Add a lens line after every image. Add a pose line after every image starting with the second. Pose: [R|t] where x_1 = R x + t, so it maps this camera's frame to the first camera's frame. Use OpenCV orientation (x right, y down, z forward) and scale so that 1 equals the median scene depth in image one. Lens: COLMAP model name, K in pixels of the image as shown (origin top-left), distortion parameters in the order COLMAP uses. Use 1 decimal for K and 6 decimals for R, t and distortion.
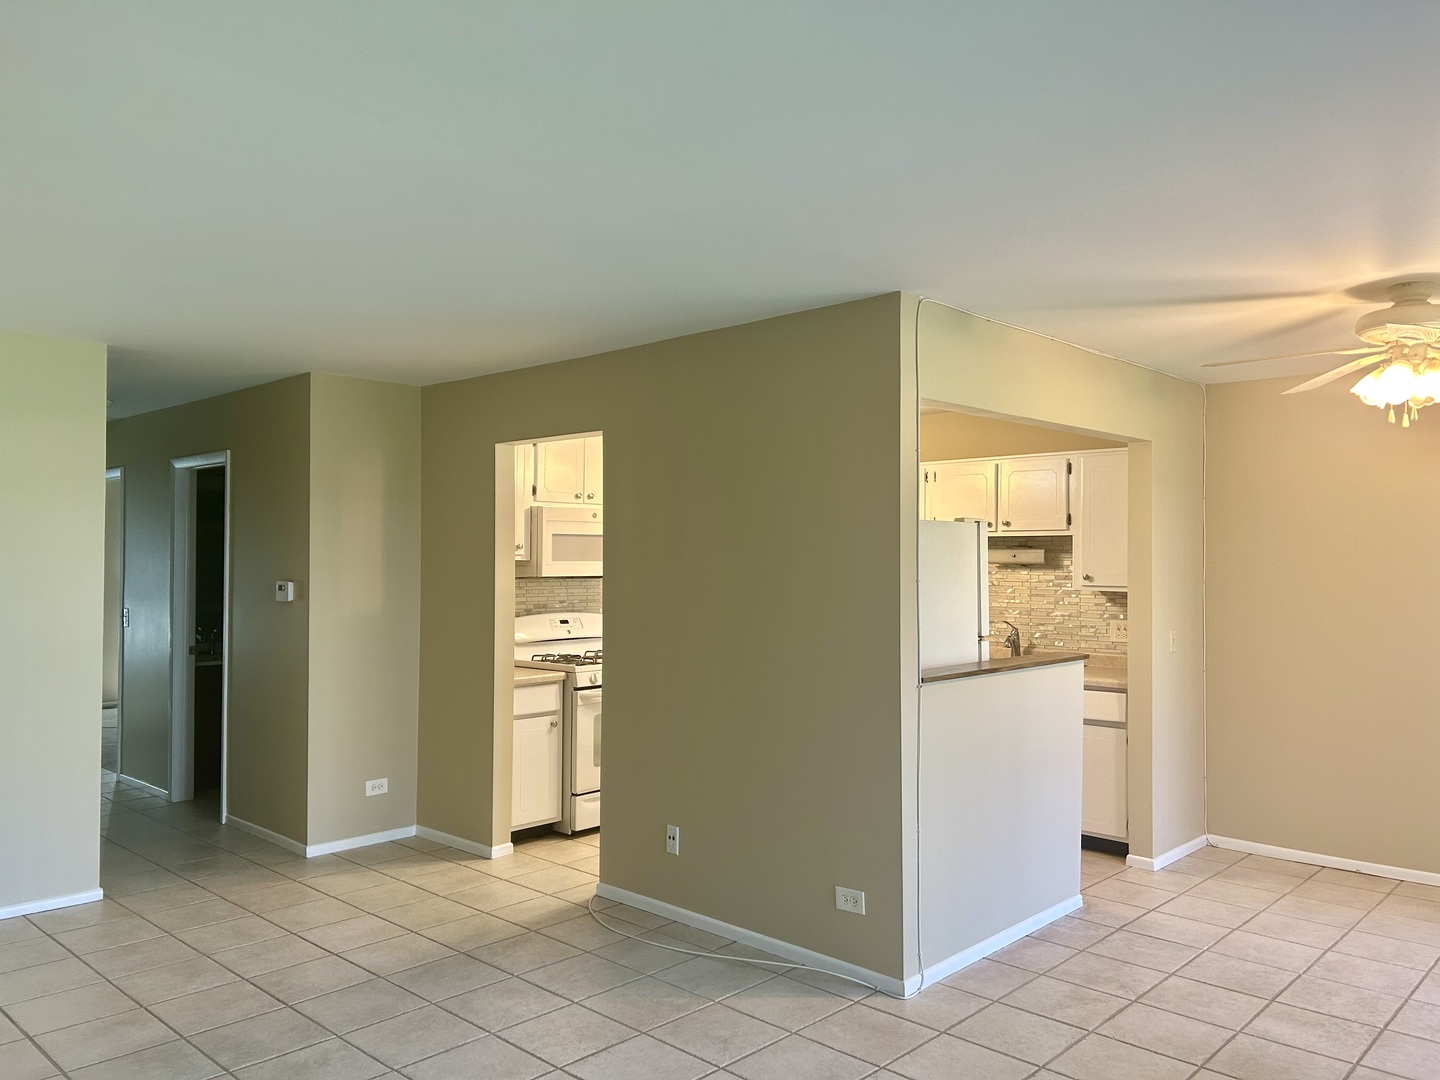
lens RADIAL K [[1079.7, 0, 720.0], [0, 1079.7, 540.0], [0, 0, 1]] dist [0.000929, -0.002065]
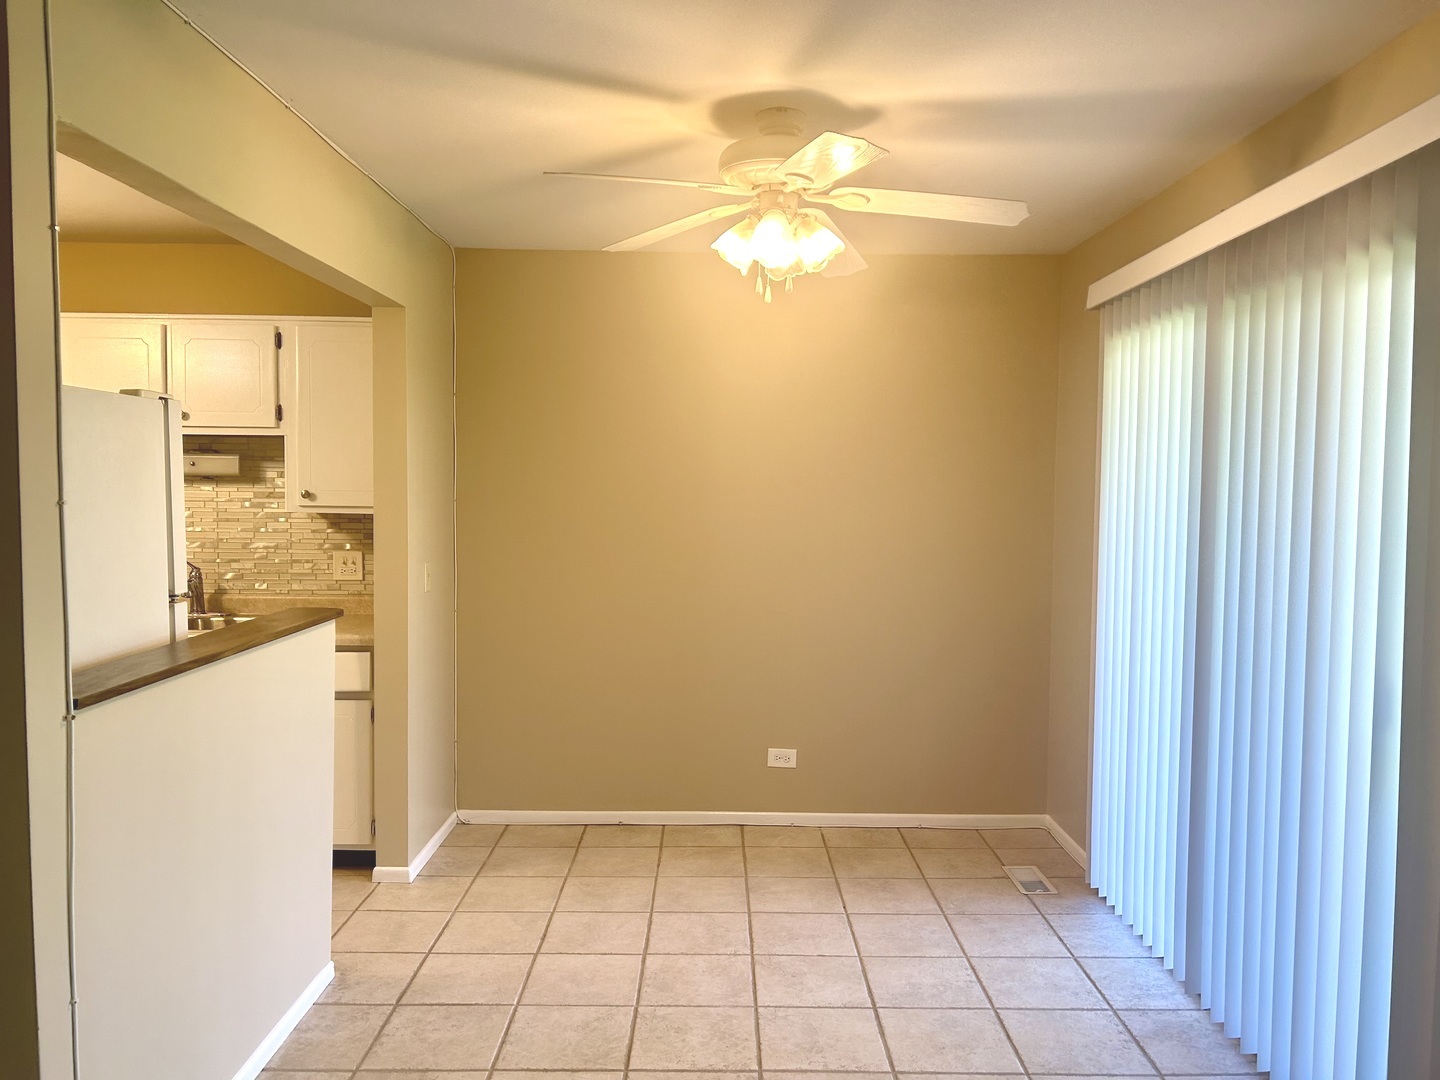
lens RADIAL K [[1097.5, 0, 734.0], [0, 1097.5, 544.9], [0, 0, 1]] dist [0.086802, -0.149159]
pose [[0.725204, -0.034327, 0.687678, 0.036279], [-0.020309, 0.997255, 0.071198, 0.009726], [-0.688235, -0.065599, 0.722516, 0.267684]]
